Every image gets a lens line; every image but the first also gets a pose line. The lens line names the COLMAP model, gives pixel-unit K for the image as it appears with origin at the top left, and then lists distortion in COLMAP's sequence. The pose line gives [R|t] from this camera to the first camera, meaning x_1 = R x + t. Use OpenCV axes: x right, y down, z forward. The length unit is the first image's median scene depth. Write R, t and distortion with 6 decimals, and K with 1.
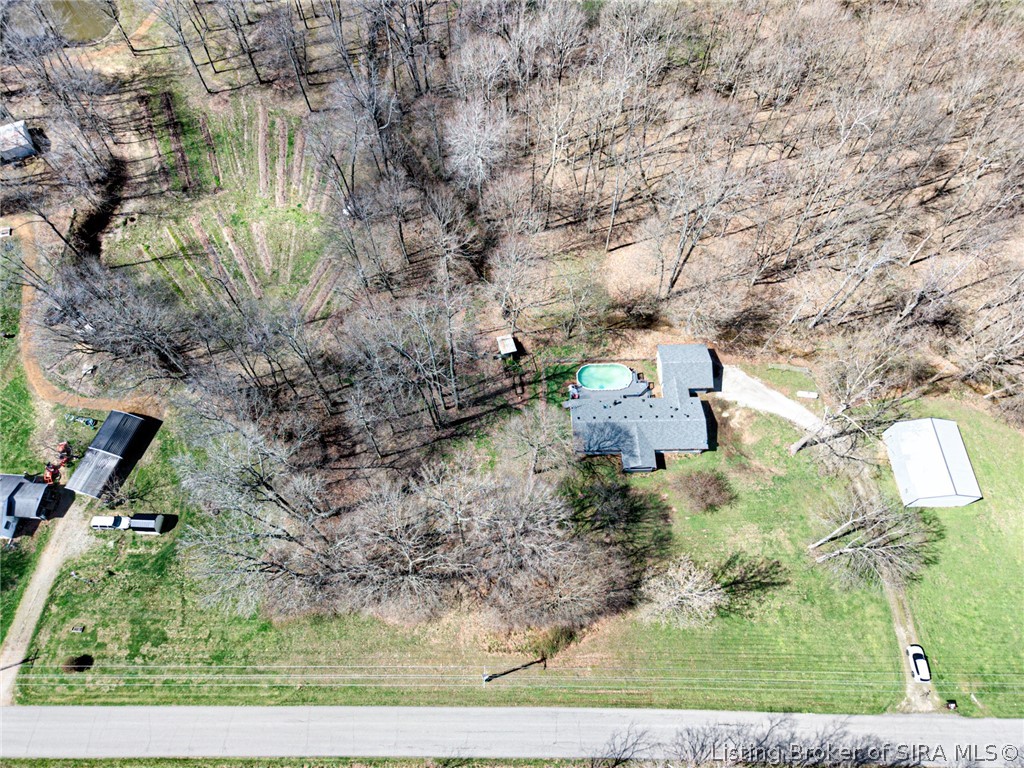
lens RADIAL K [[677.7, 0, 512.0], [0, 677.7, 384.0], [0, 0, 1]] dist [0.043544, -0.028357]
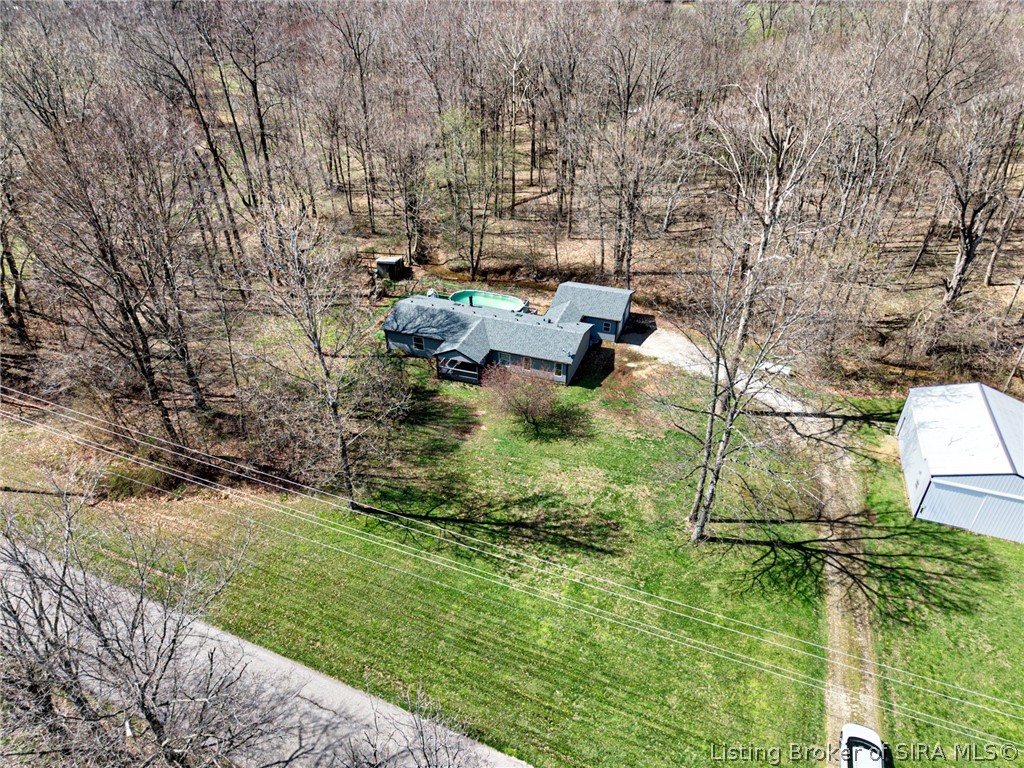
lens RADIAL K [[668.4, 0, 515.7], [0, 668.4, 387.2], [0, 0, 1]] dist [0.074225, -0.066266]
pose [[0.931945, 0.189901, -0.308894, 0.460542], [-0.320546, 0.829684, -0.457029, 0.435069], [0.169495, 0.524941, 0.834092, 0.520189]]
